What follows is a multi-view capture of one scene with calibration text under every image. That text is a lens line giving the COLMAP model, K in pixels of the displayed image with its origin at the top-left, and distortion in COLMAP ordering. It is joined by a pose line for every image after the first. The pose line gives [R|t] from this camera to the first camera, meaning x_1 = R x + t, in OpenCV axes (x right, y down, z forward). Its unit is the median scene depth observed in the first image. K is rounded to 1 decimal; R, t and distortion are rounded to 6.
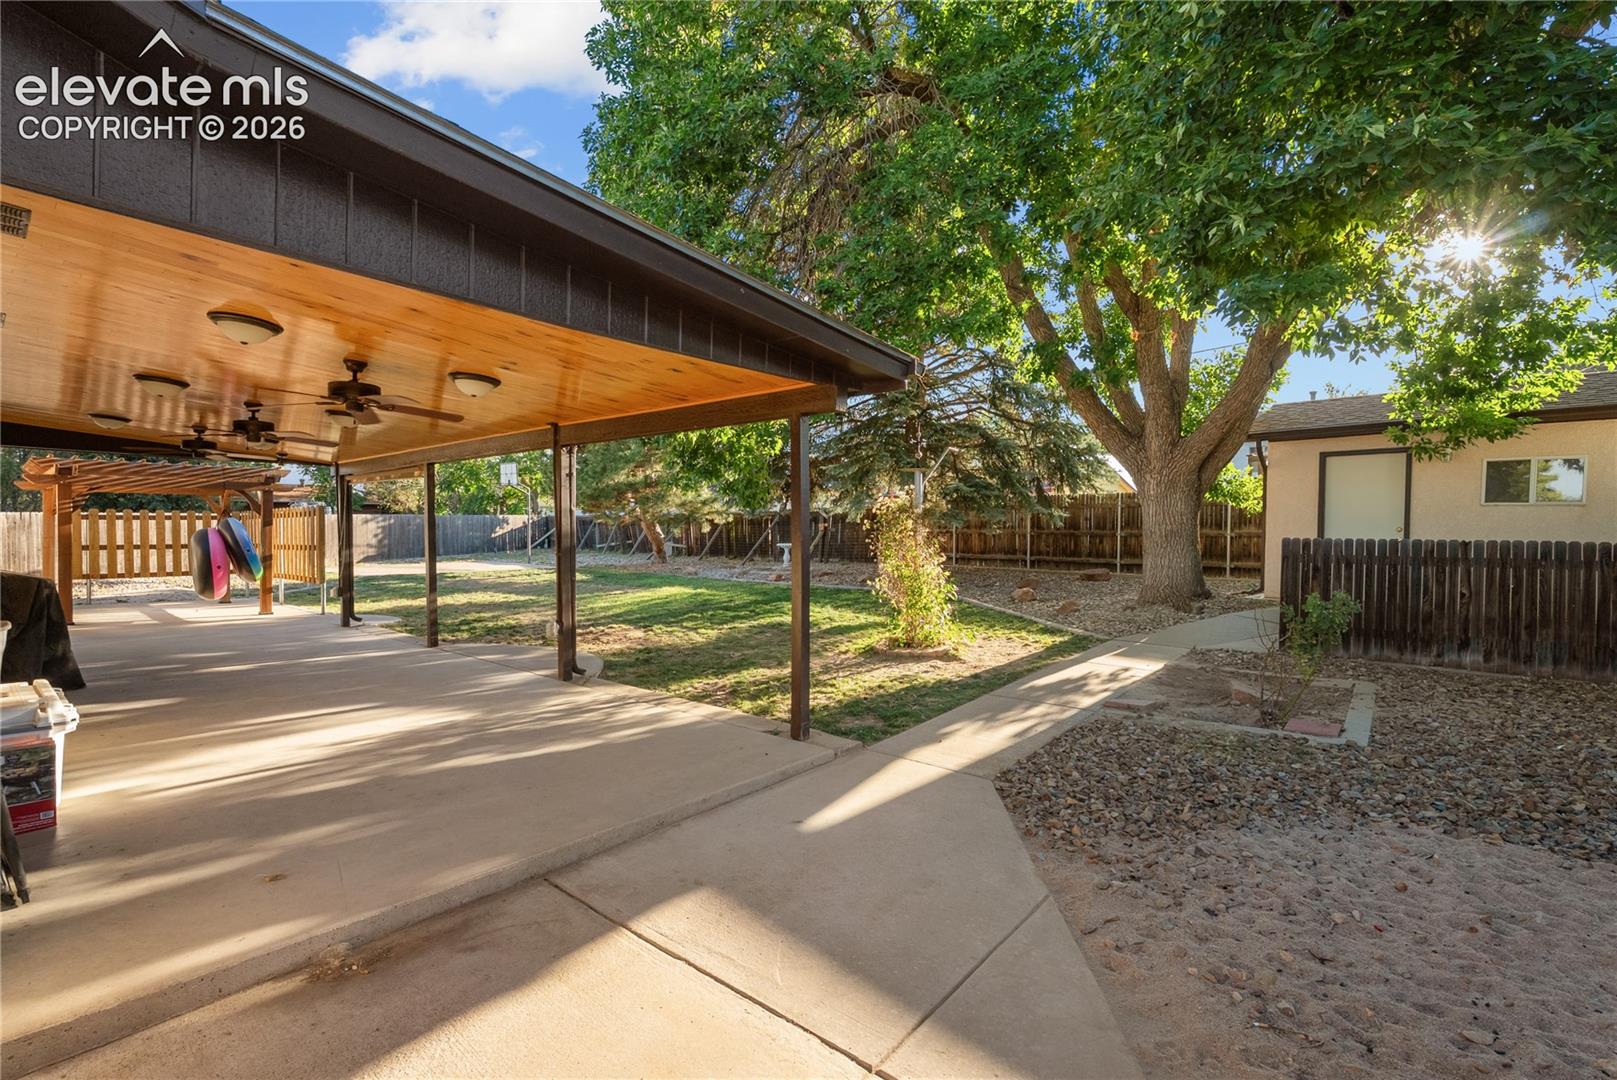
lens RADIAL K [[705.0, 0, 808.5], [0, 705.0, 540.0], [0, 0, 1]] dist [-0.007076, 0.000048]
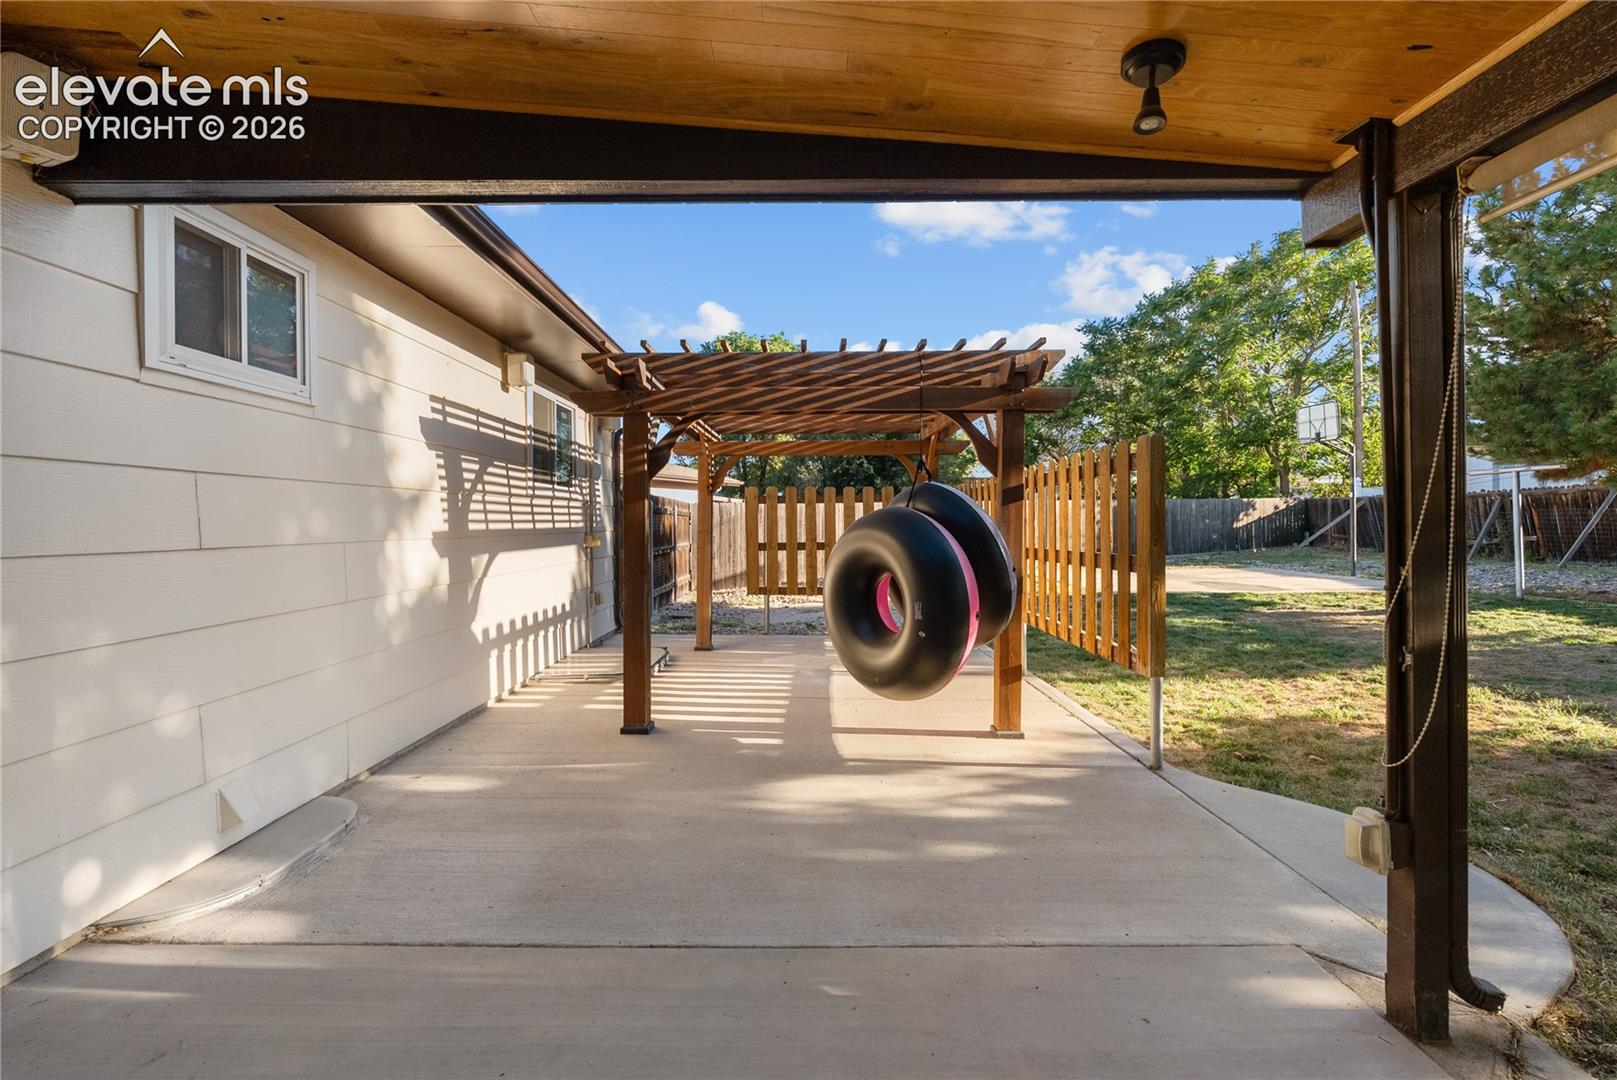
lens RADIAL K [[750.7, 0, 806.4], [0, 750.7, 519.2], [0, 0, 1]] dist [-0.000805, 0.000016]
pose [[0.644241, -0.011155, -0.764741, -0.759583], [-0.001512, 0.999873, -0.015859, -0.005029], [0.764821, 0.011373, 0.644143, 0.931729]]
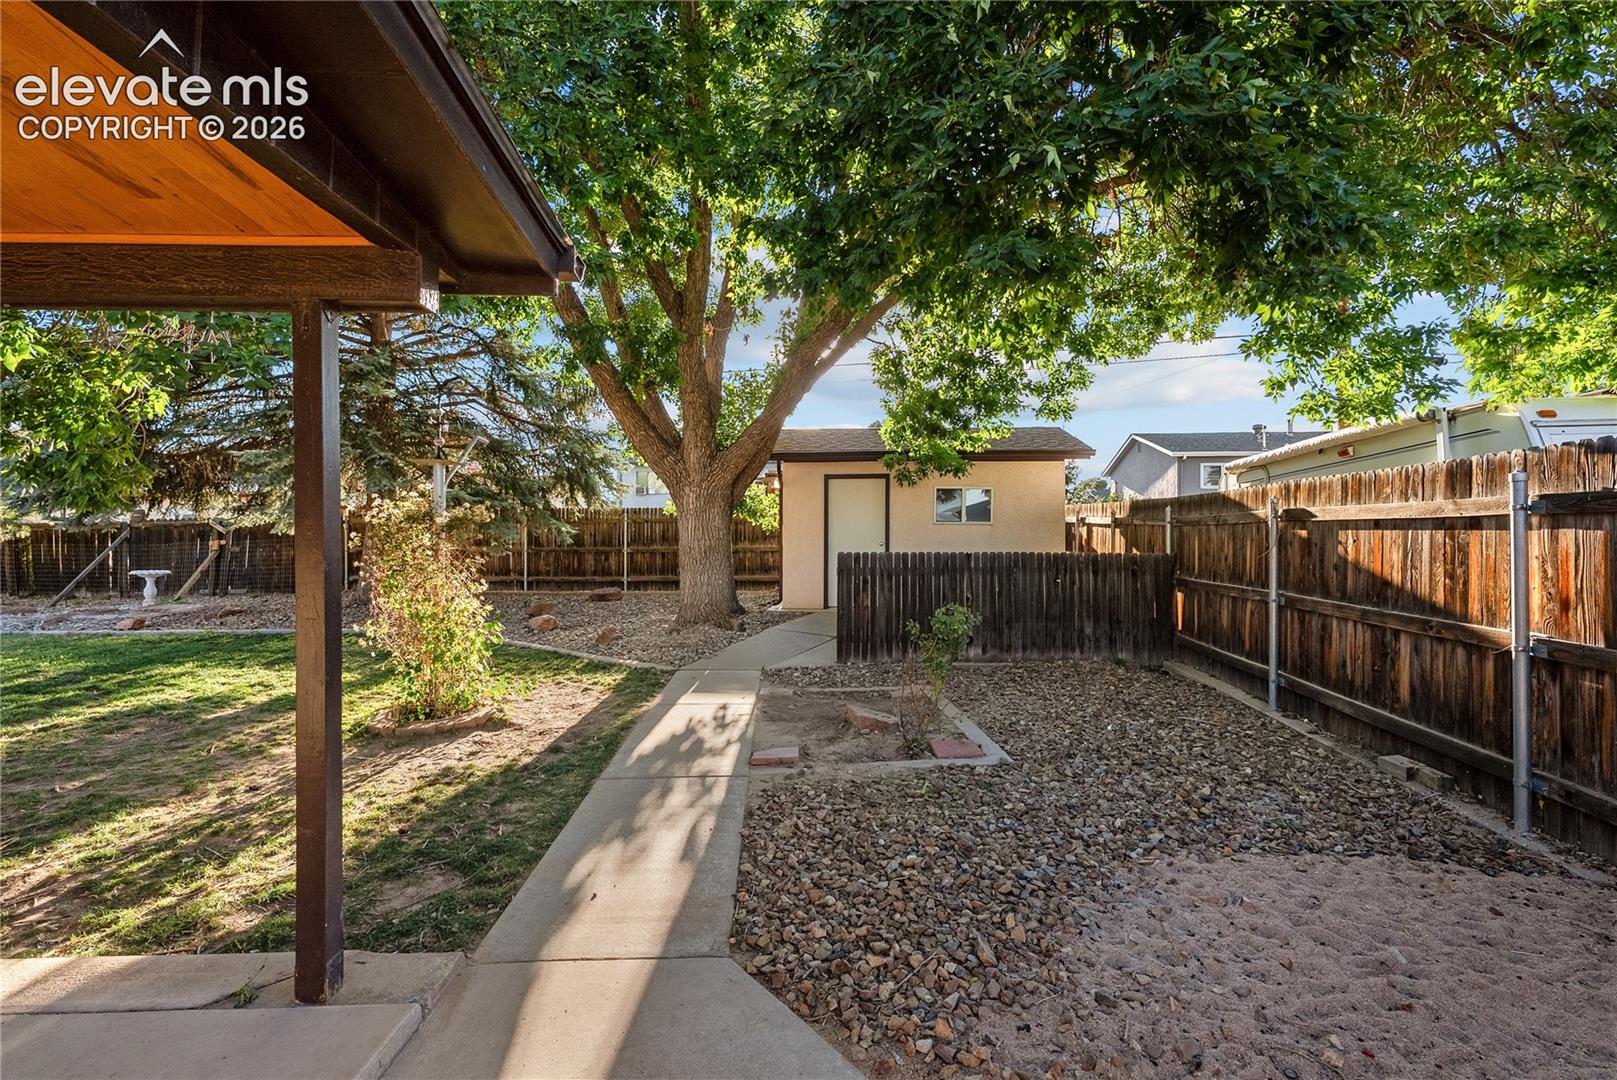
lens RADIAL K [[705.0, 0, 808.5], [0, 705.0, 540.0], [0, 0, 1]] dist [-0.007076, 0.000048]
pose [[0.738140, -0.000939, 0.674647, -0.047284], [0.017411, 0.999692, -0.017658, -0.003145], [-0.674423, 0.024780, 0.737929, 0.237462]]
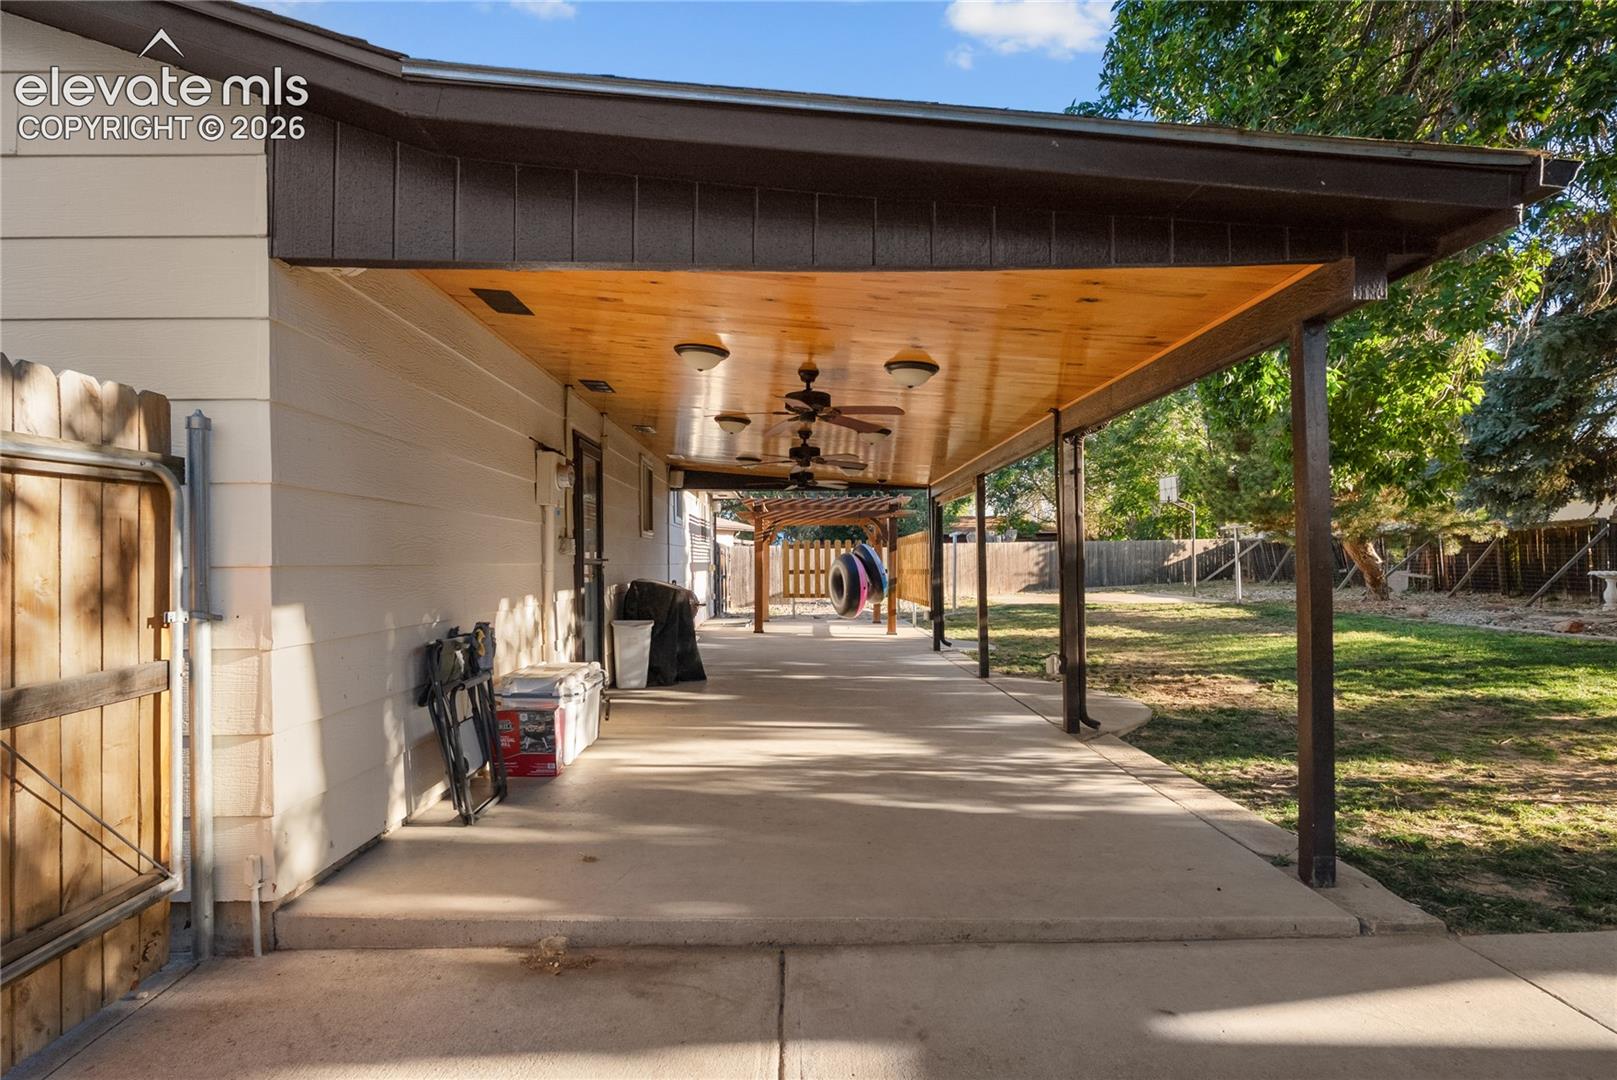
lens RADIAL K [[827.7, 0, 818.8], [0, 827.7, 547.2], [0, 0, 1]] dist [-0.006919, 0.000484]
pose [[0.660731, -0.020679, -0.750338, 0.127723], [-0.001301, 0.999587, -0.028694, 0.014895], [0.750622, 0.019936, 0.660431, 0.133089]]
